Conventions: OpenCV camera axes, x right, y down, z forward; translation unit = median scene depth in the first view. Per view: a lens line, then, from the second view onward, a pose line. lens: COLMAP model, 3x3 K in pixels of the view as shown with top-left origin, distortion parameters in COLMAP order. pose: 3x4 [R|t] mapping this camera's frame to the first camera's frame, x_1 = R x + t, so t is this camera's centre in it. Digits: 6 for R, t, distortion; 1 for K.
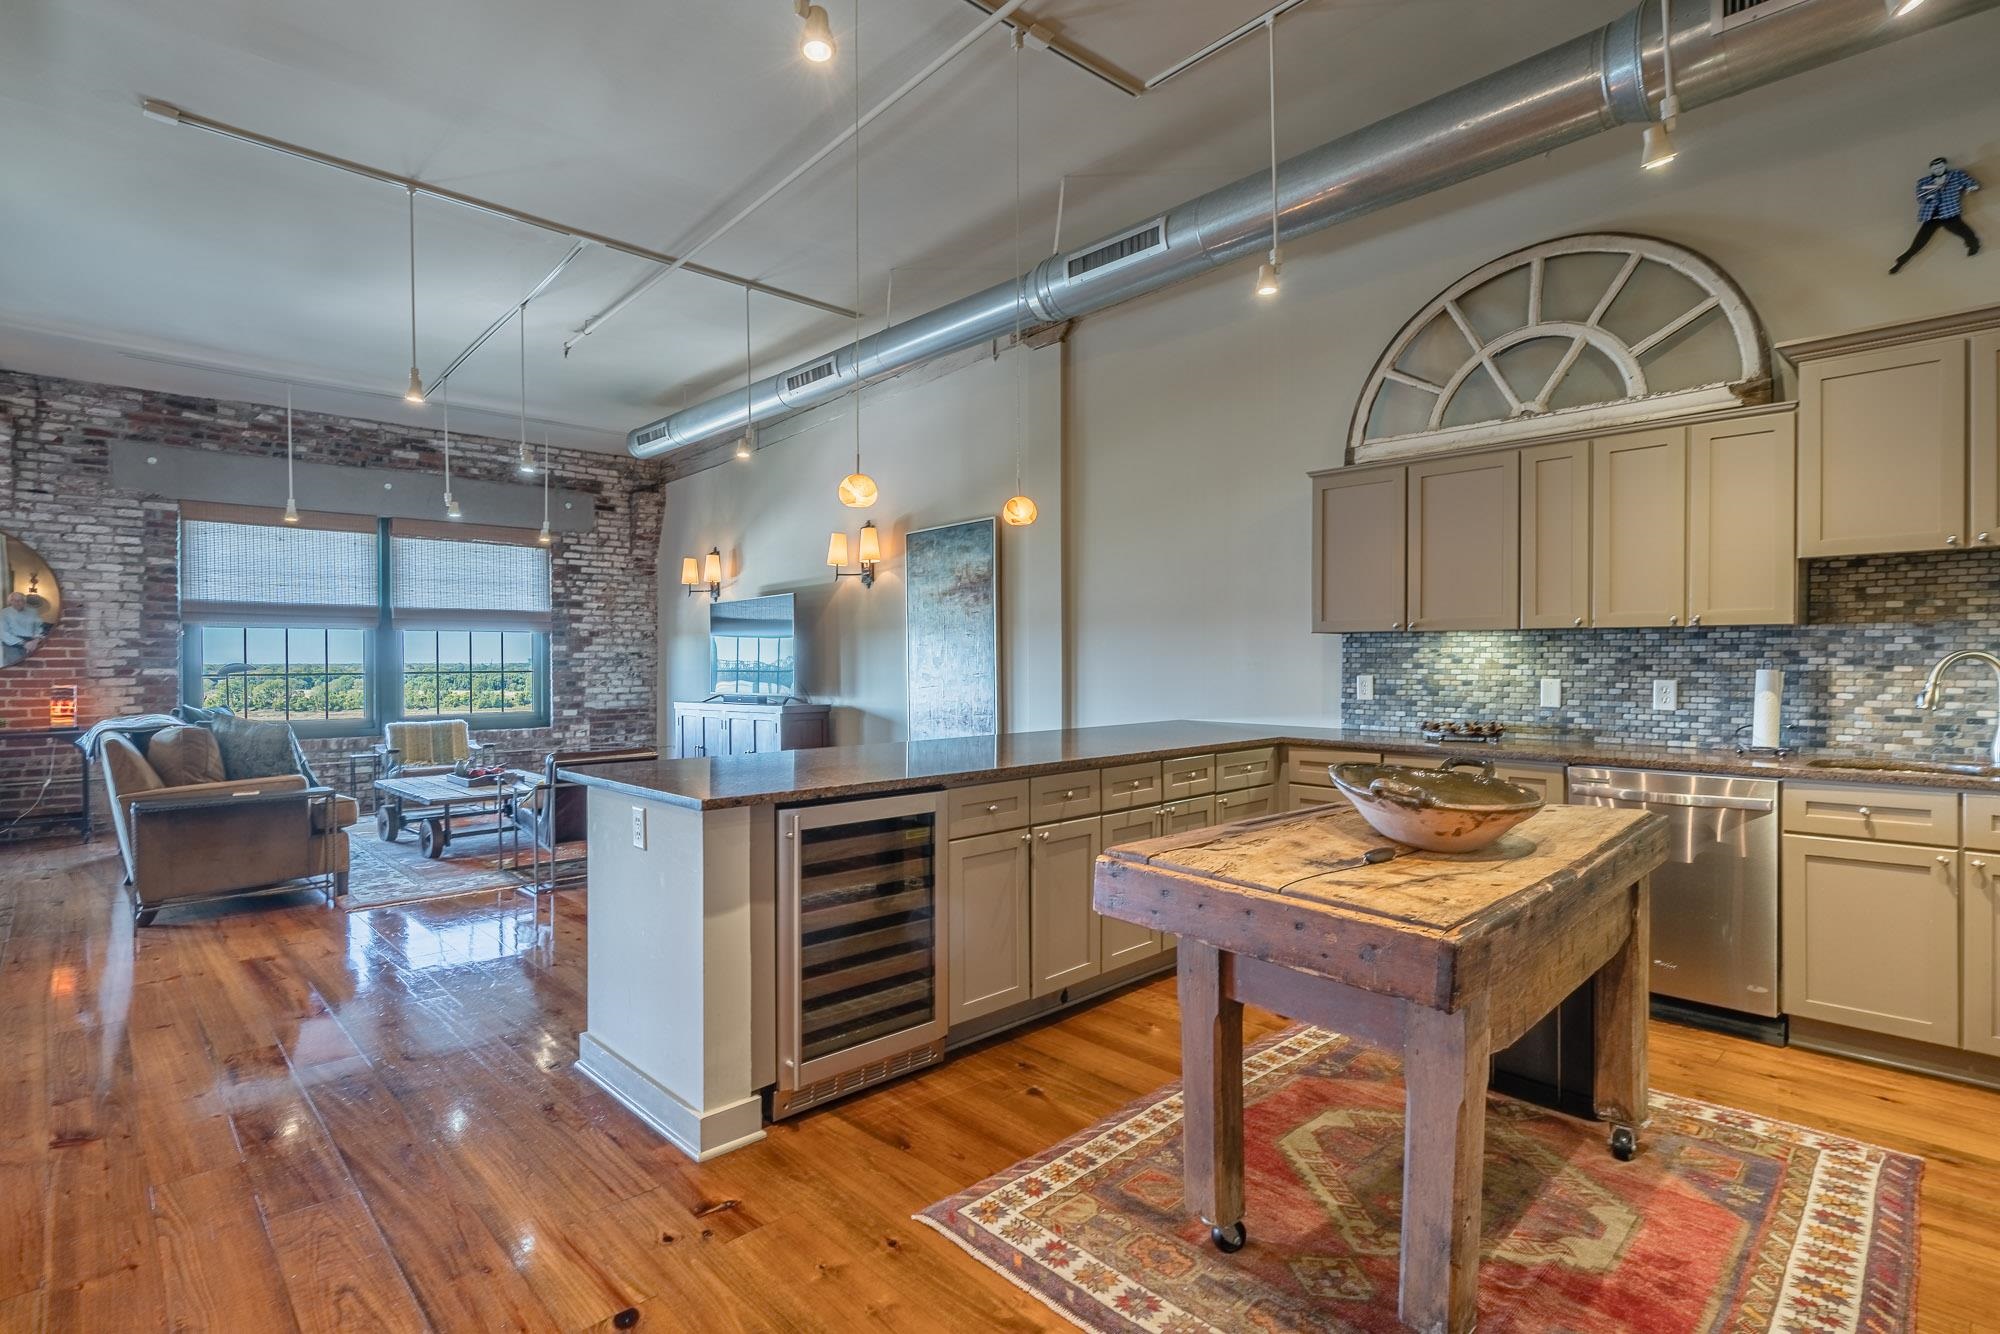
lens RADIAL K [[977.1, 0, 991.3], [0, 977.1, 668.9], [0, 0, 1]] dist [0.003723, 0.000898]
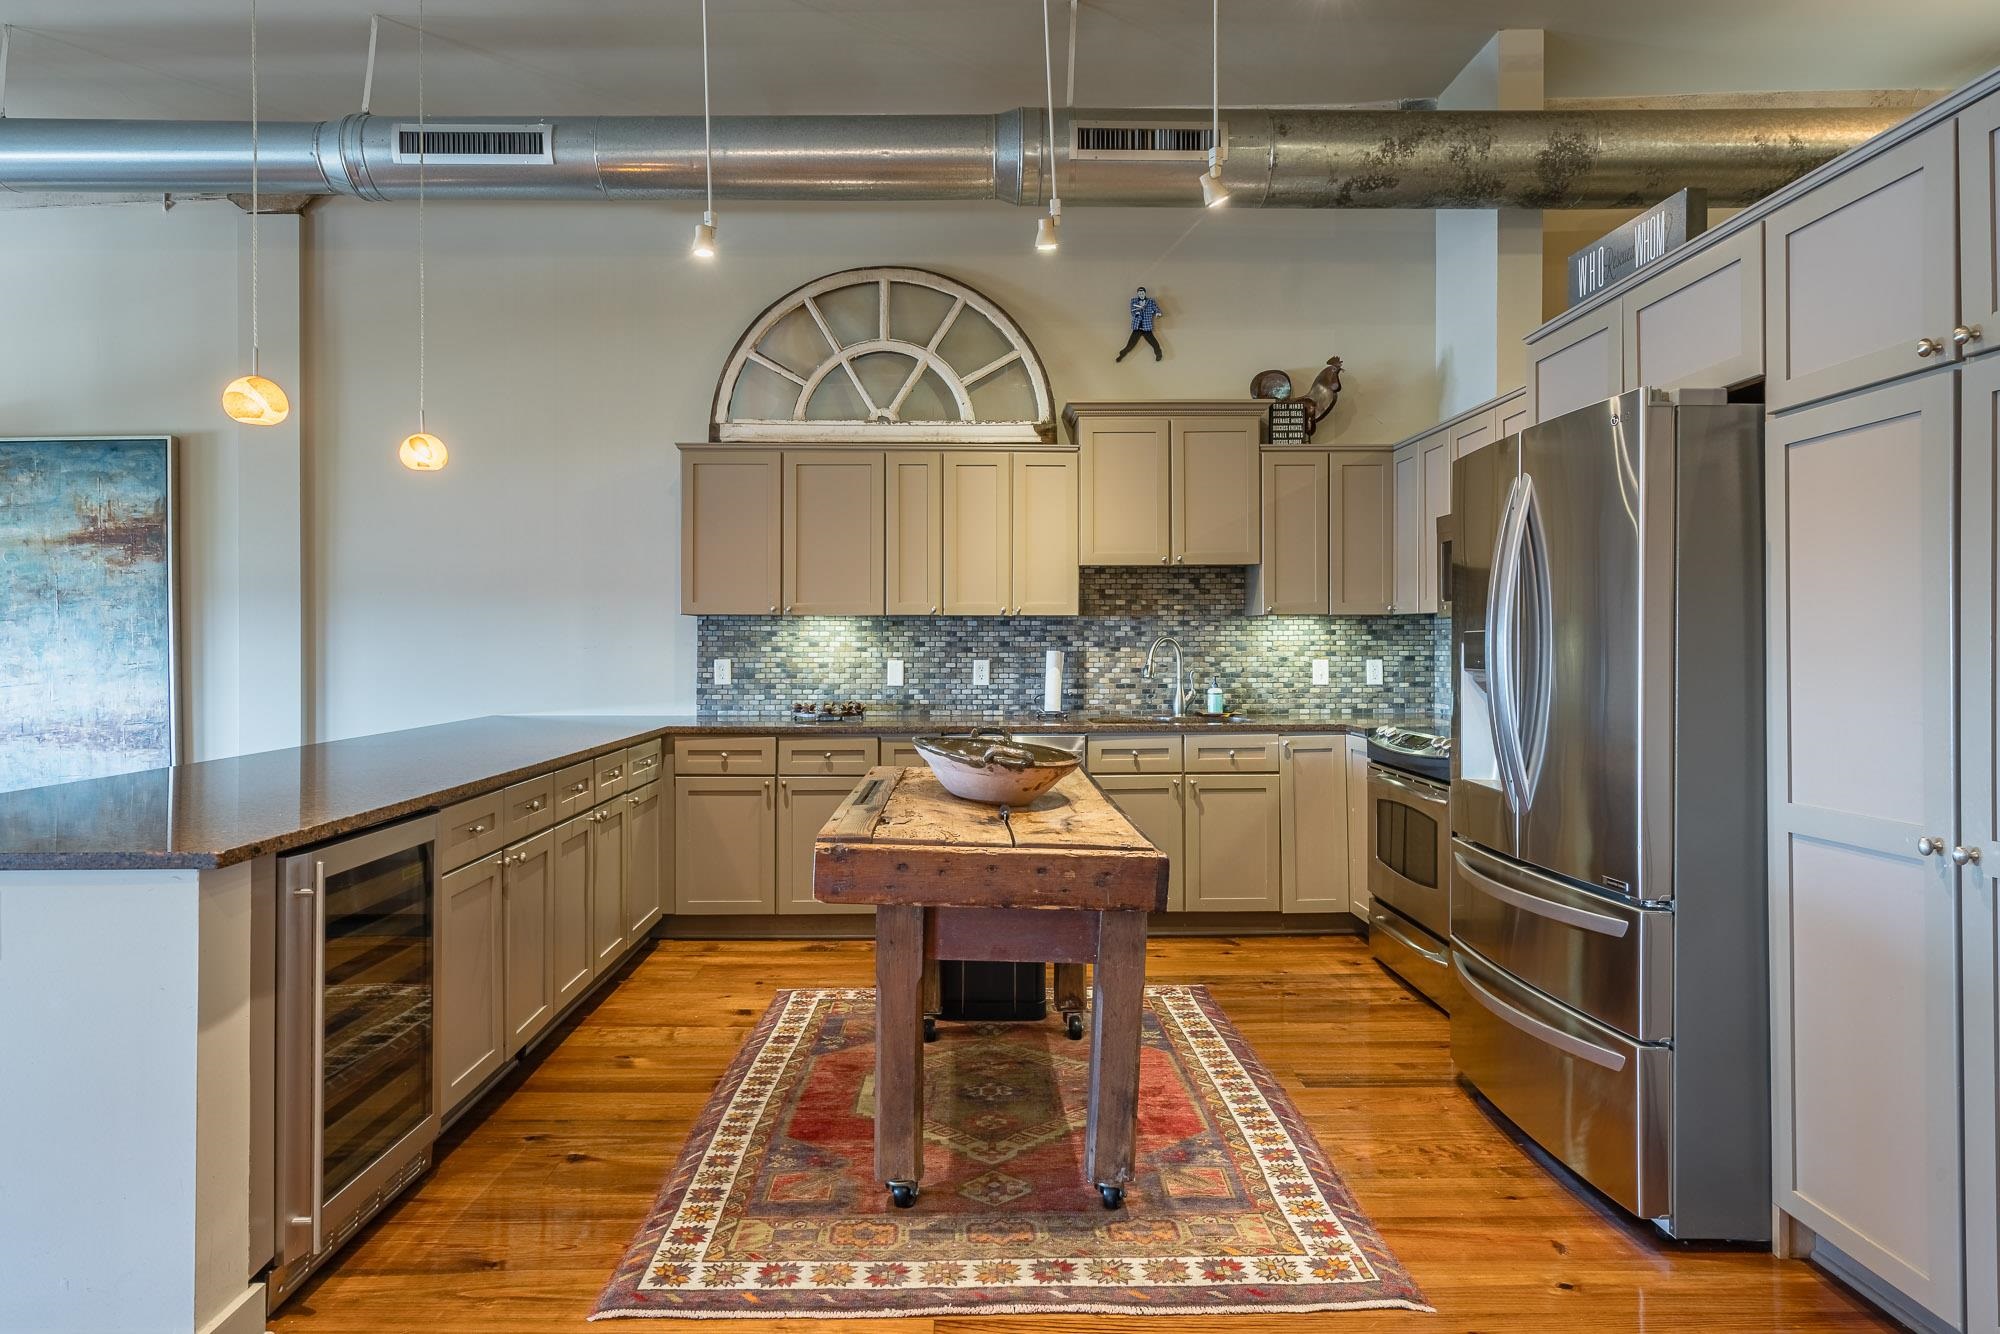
lens RADIAL K [[1123.6, 0, 990.9], [0, 1123.6, 642.0], [0, 0, 1]] dist [0.006486, 0.004814]
pose [[0.679727, 0.001144, 0.733464, -0.185946], [0.006930, 0.999944, -0.007982, 0.000214], [-0.733433, 0.010509, 0.679681, 0.034632]]
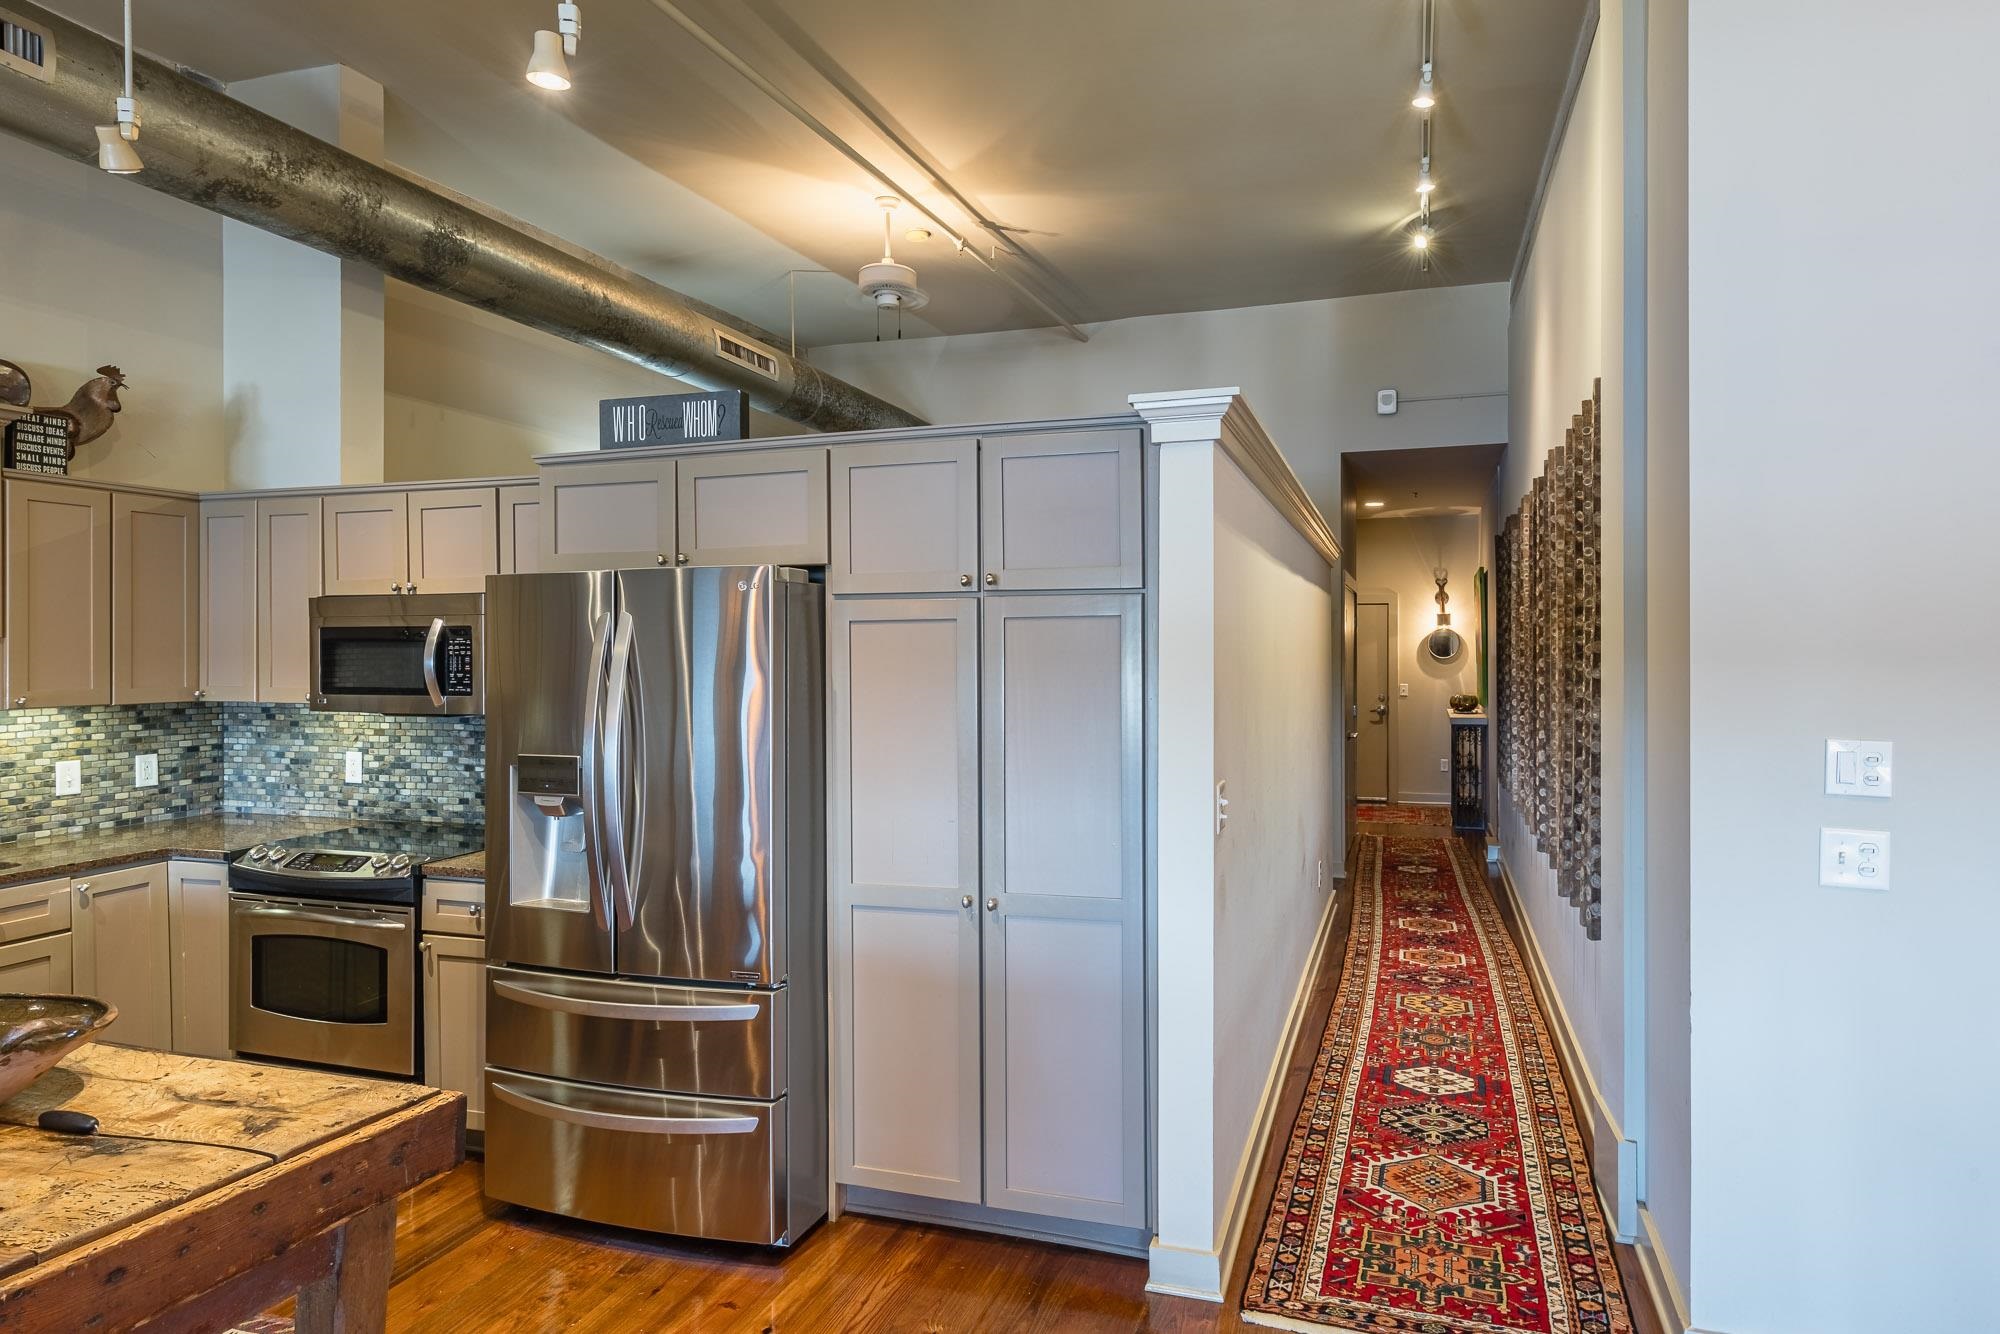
lens RADIAL K [[1127.8, 0, 1056.6], [0, 1127.8, 652.3], [0, 0, 1]] dist [0.005401, 0.003311]
pose [[-0.477098, 0.000372, 0.878850, -0.220598], [0.009422, 0.999945, 0.004691, -0.049318], [-0.878800, 0.010518, -0.477075, 0.239113]]
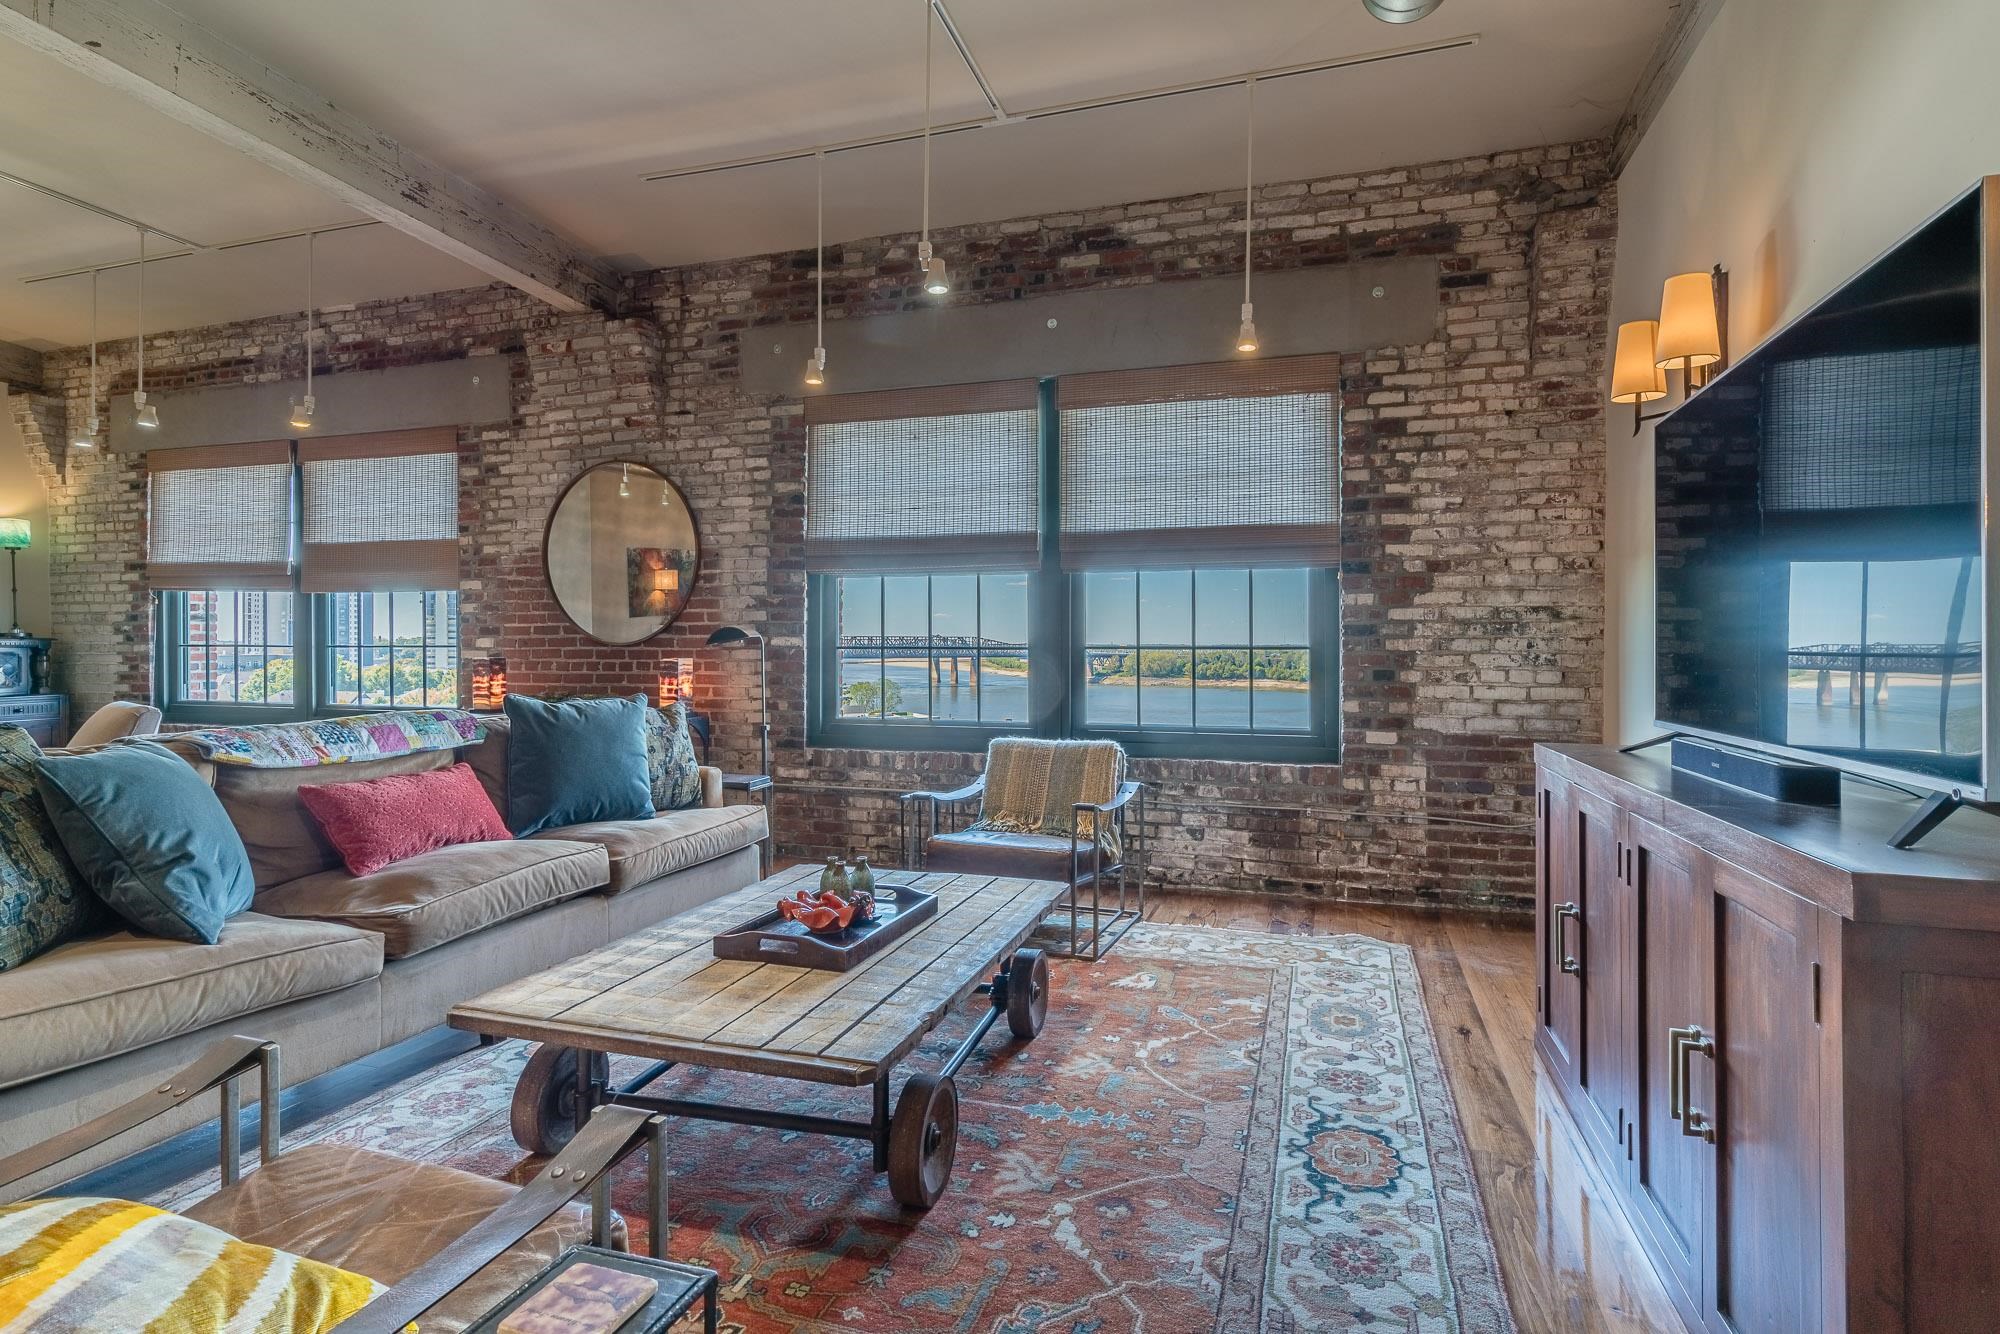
lens RADIAL K [[977.1, 0, 1023.4], [0, 977.1, 638.6], [0, 0, 1]] dist [0.003723, 0.000898]
pose [[0.485869, -0.000754, -0.874032, -0.148466], [-0.011801, 0.999903, -0.007423, 0.004284], [0.873952, 0.013921, 0.485812, 0.863216]]
